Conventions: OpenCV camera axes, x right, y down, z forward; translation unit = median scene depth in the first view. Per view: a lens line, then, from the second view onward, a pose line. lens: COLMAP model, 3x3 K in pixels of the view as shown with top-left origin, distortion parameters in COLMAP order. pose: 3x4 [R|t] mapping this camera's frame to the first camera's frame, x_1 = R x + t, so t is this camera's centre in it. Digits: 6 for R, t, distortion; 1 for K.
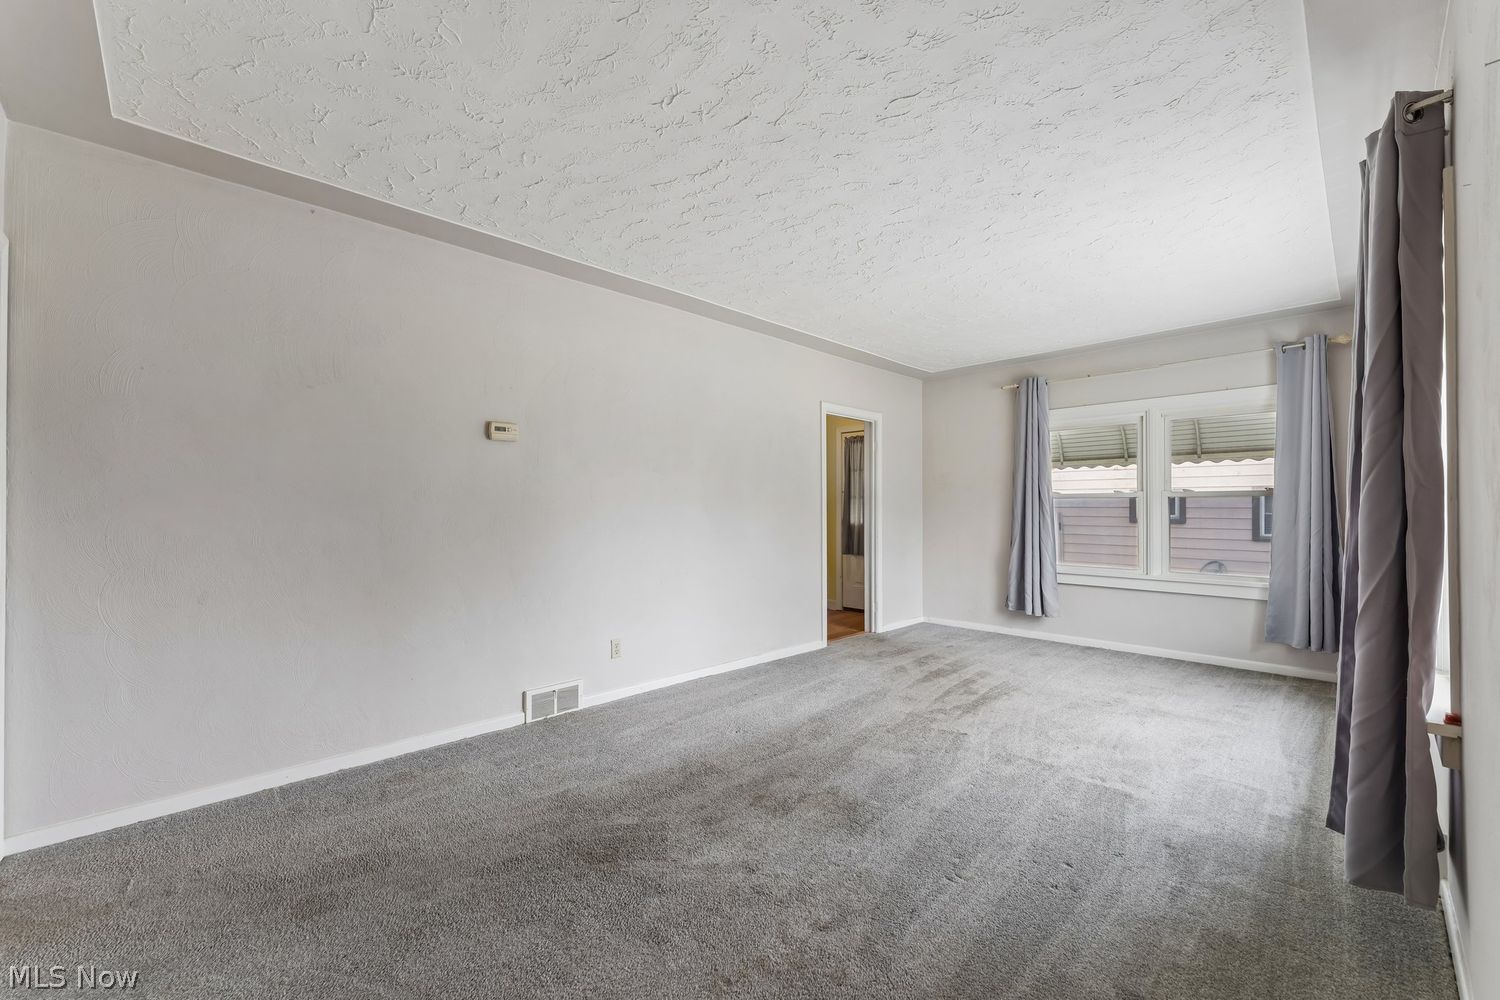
lens RADIAL K [[606.8, 0, 751.6], [0, 606.8, 505.0], [0, 0, 1]] dist [-0.002394, 0.000471]
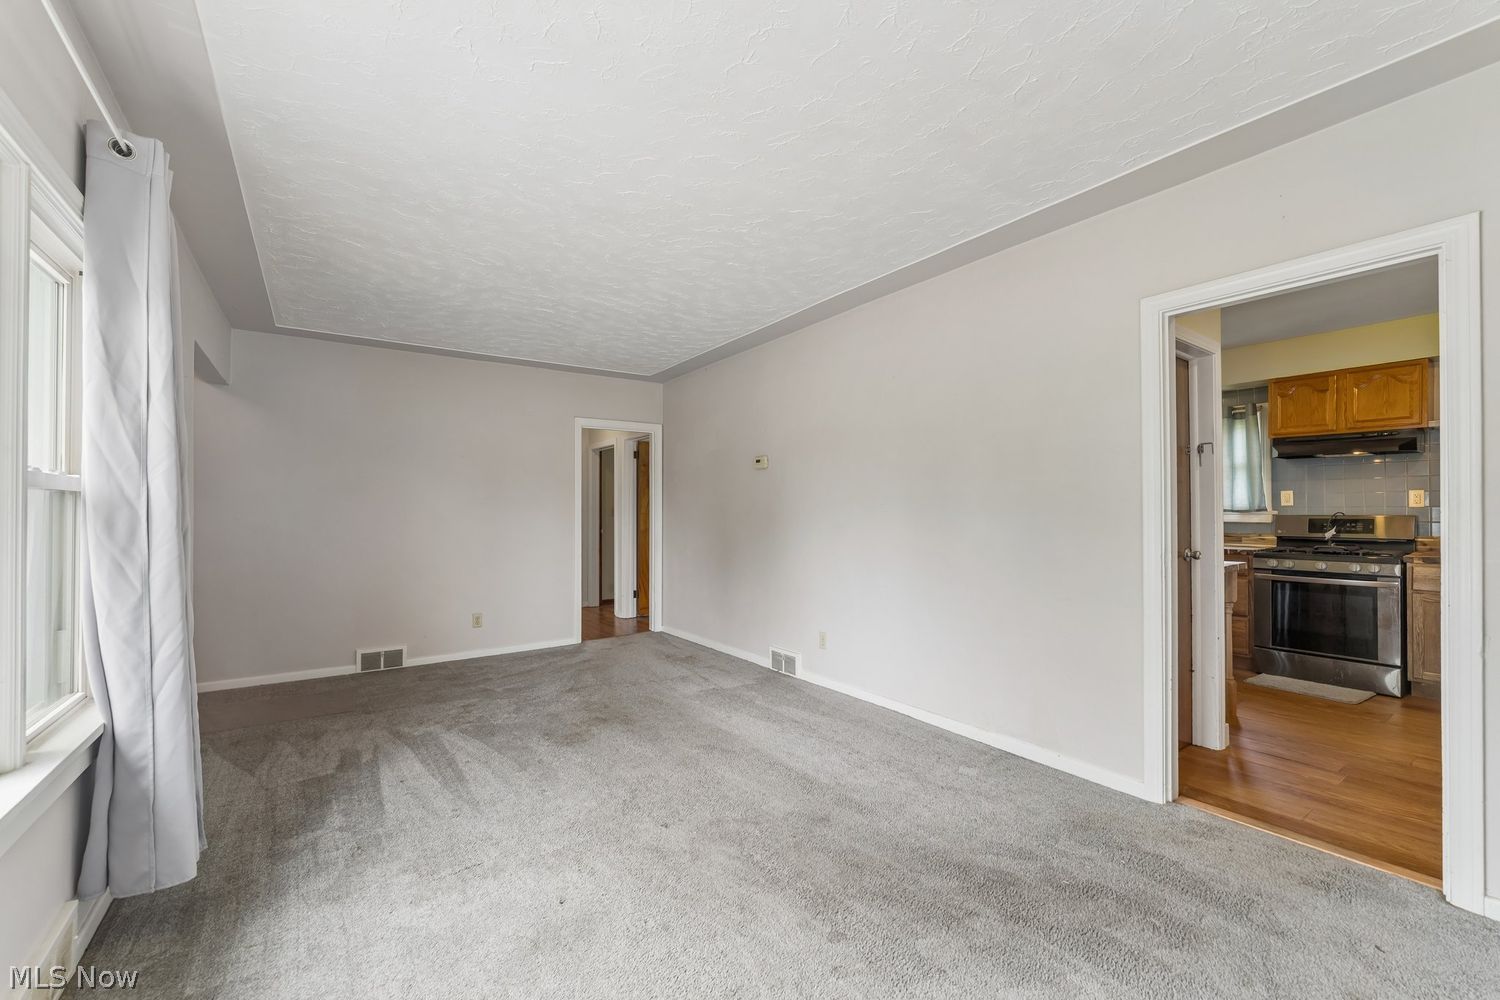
lens RADIAL K [[606.8, 0, 754.5], [0, 606.8, 505.3], [0, 0, 1]] dist [-0.002394, 0.000471]
pose [[-0.146547, -0.009113, -0.989162, 0.848345], [0.005033, 0.999938, -0.009958, -0.003325], [0.989191, -0.006438, -0.146492, 0.972335]]
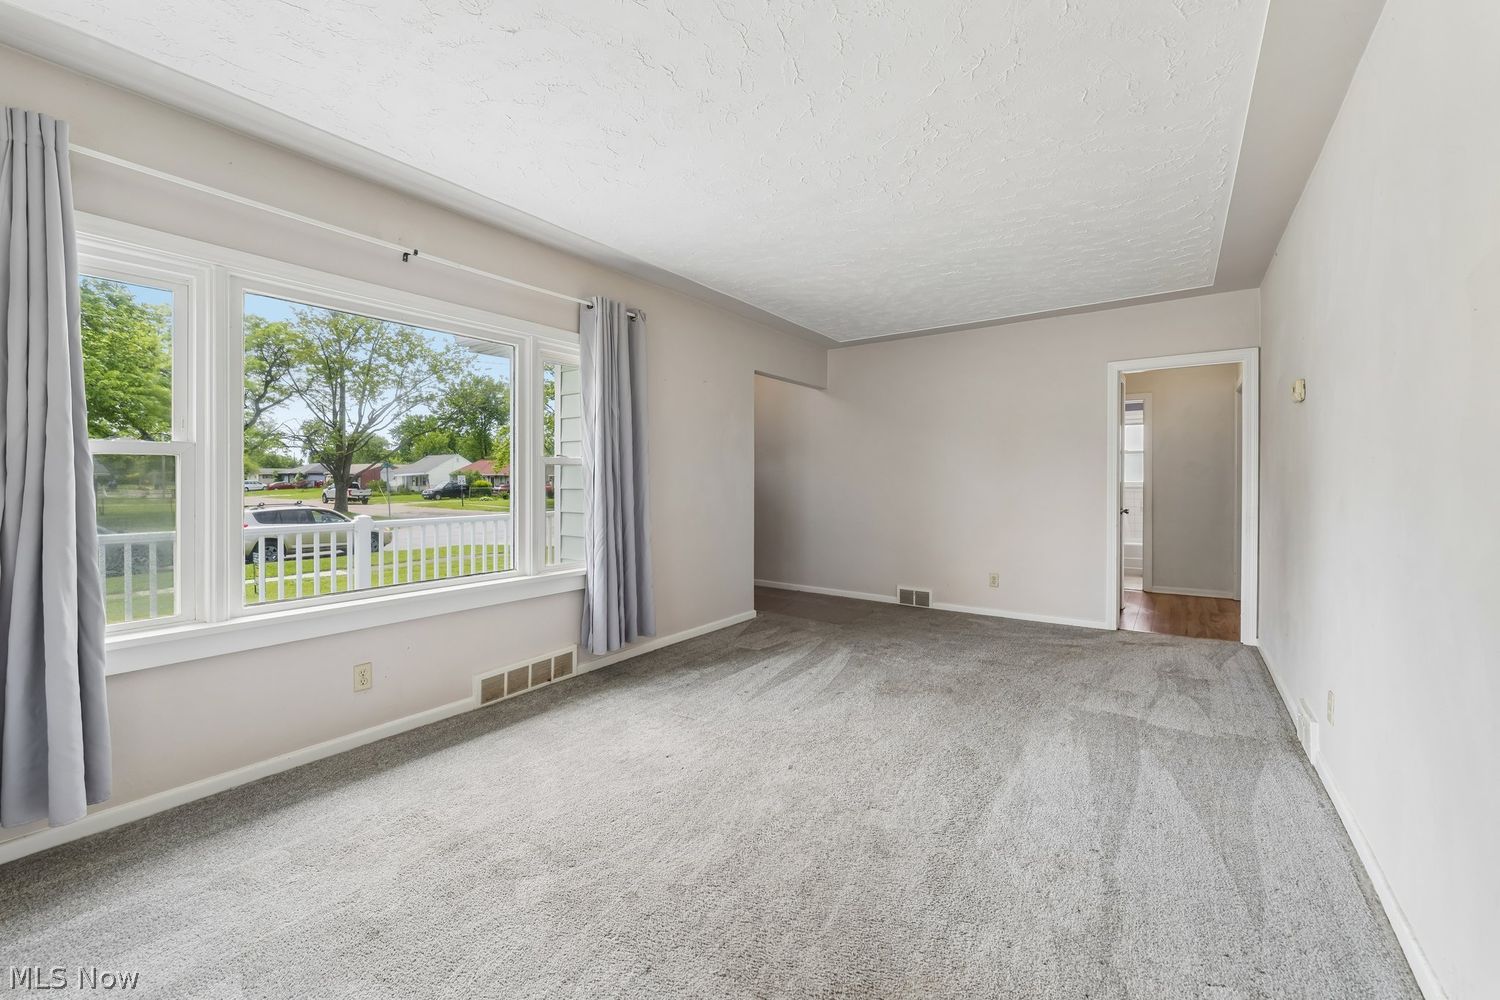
lens RADIAL K [[606.8, 0, 735.1], [0, 606.8, 479.7], [0, 0, 1]] dist [-0.002394, 0.000471]
pose [[-0.984713, 0.003325, -0.174151, 0.441138], [0.002850, 0.999992, 0.002978, 0.000346], [0.174160, 0.002436, -0.984714, 1.409033]]
